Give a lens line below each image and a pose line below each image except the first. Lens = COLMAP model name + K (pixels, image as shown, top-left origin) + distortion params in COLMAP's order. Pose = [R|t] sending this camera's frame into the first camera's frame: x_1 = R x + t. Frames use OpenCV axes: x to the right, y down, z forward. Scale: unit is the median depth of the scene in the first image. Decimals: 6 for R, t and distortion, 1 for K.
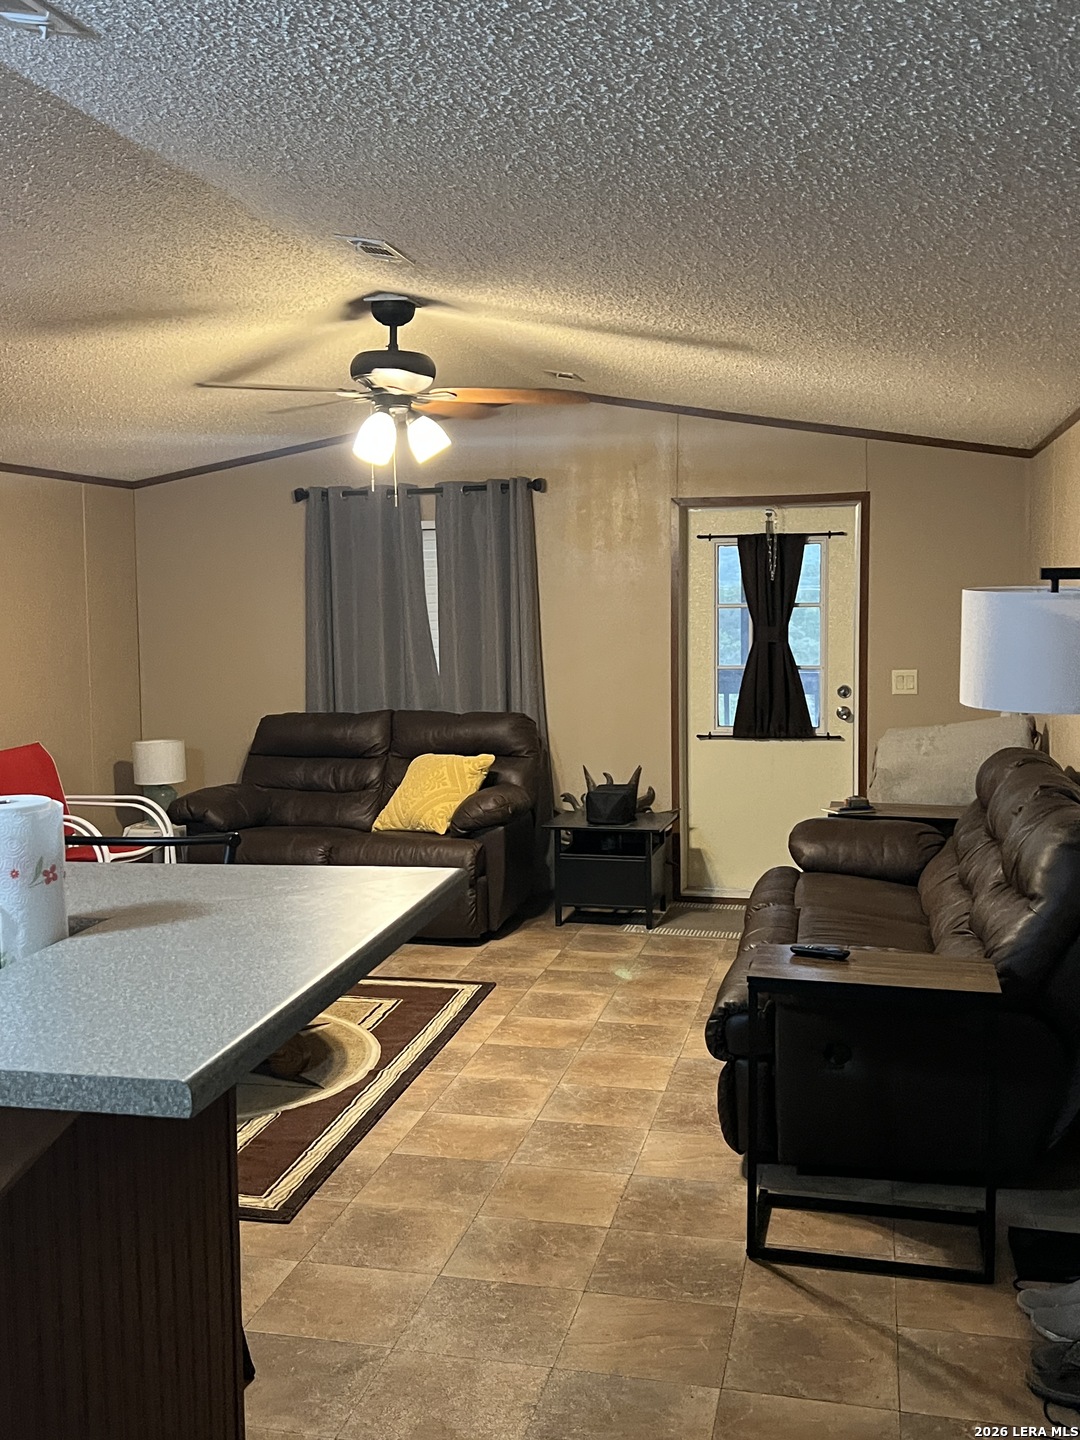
lens RADIAL K [[1455.3, 0, 513.7], [0, 1455.3, 706.9], [0, 0, 1]] dist [-0.067372, 0.000000]
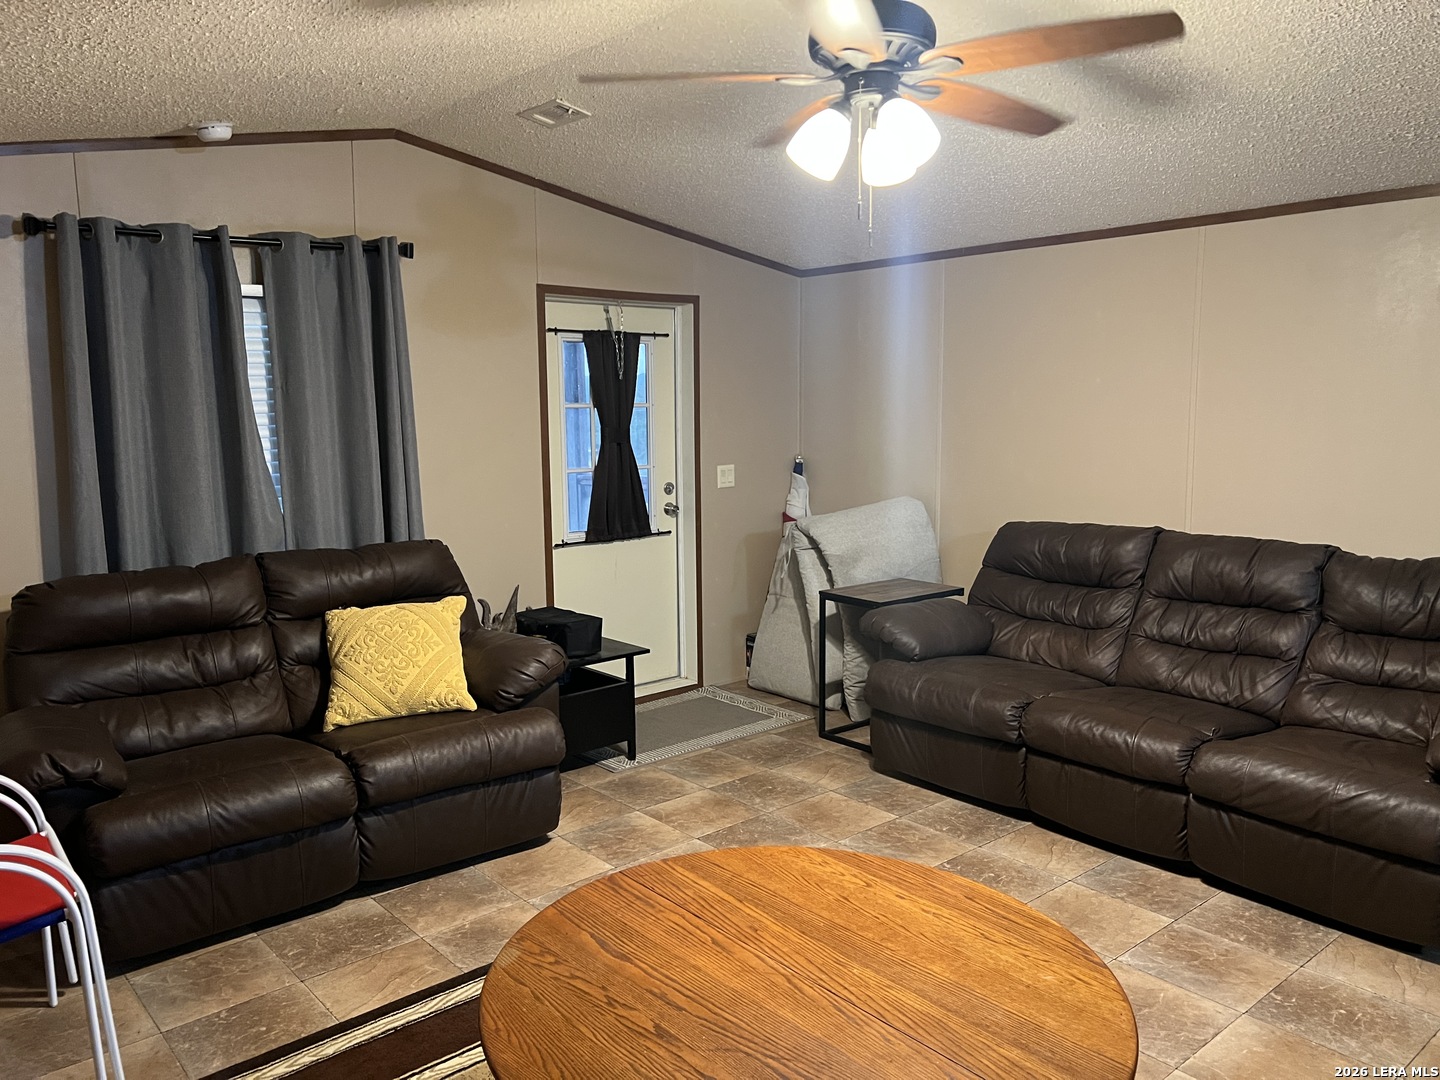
lens RADIAL K [[1057.8, 0, 719.6], [0, 1057.8, 558.7], [0, 0, 1]] dist [-0.006914, -0.000151]
pose [[0.583557, -0.115060, 0.803879, -0.422678], [0.058514, 0.993296, 0.099695, -0.038906], [-0.809961, -0.011140, 0.586378, 0.597792]]
